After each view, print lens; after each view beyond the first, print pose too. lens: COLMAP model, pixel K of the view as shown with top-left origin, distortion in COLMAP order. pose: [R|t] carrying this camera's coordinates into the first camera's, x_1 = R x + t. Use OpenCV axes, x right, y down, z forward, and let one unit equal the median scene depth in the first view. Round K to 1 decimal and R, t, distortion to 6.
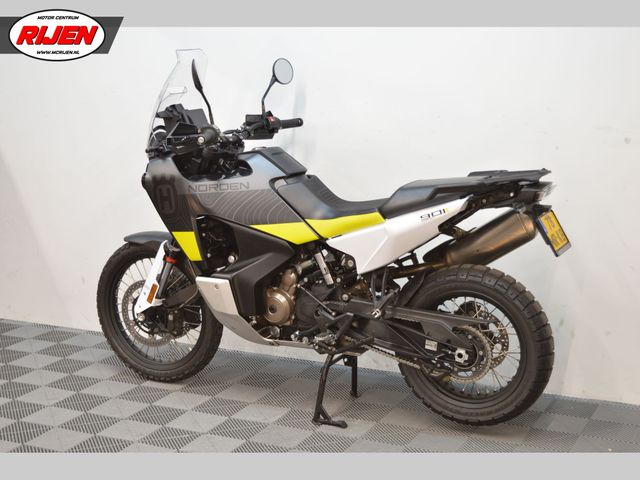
lens RADIAL K [[1033.6, 0, 319.6], [0, 1033.6, 236.0], [0, 0, 1]] dist [-0.003624, 0.000000]
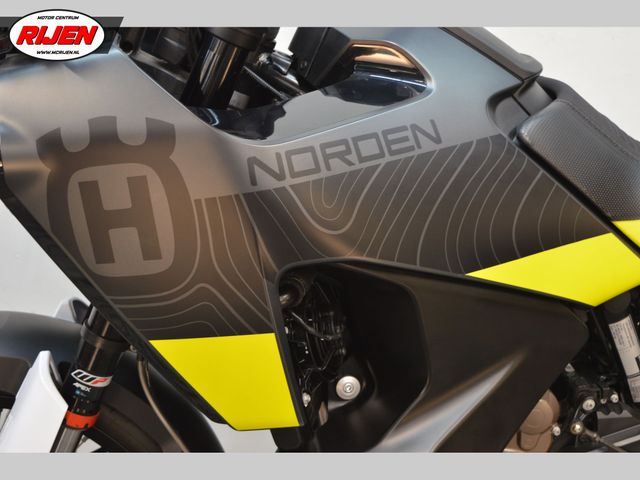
lens RADIAL K [[1033.6, 0, 318.8], [0, 1033.6, 236.1], [0, 0, 1]] dist [-0.003624, 0.000000]
pose [[0.848647, -0.160192, 0.504119, -0.239920], [0.105226, 0.985119, 0.135896, -0.062229], [-0.518387, -0.062282, 0.852875, 0.777863]]
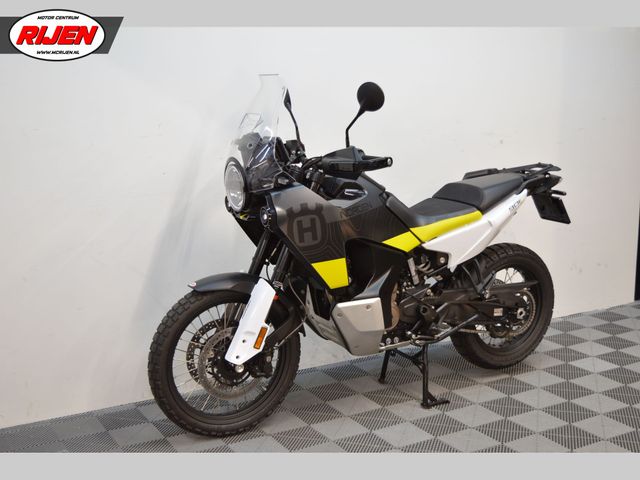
lens RADIAL K [[848.0, 0, 318.4], [0, 848.0, 239.0], [0, 0, 1]] dist [-0.055645, 0.000000]
pose [[0.569799, -0.148508, 0.808254, -0.791378], [0.154880, 0.985317, 0.071855, -0.084215], [-0.807057, 0.084240, 0.584433, 0.547708]]
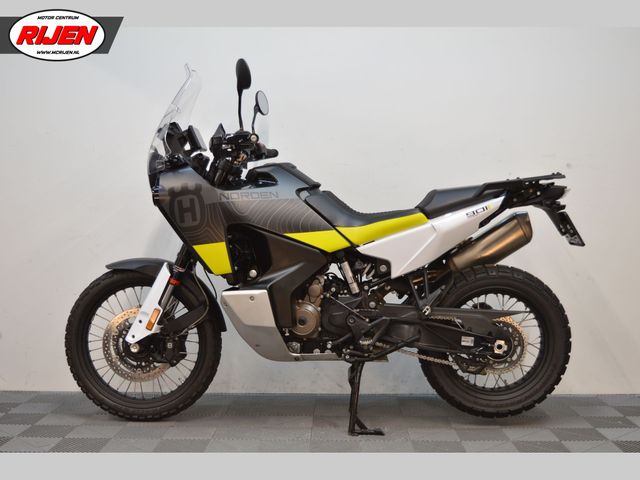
lens RADIAL K [[803.5, 0, 317.7], [0, 803.5, 240.5], [0, 0, 1]] dist [-0.032606, 0.000000]
pose [[0.912945, -0.001706, 0.408080, -0.347159], [0.065777, 0.987531, -0.143027, 0.106503], [-0.402747, 0.157418, 0.901673, 0.298927]]
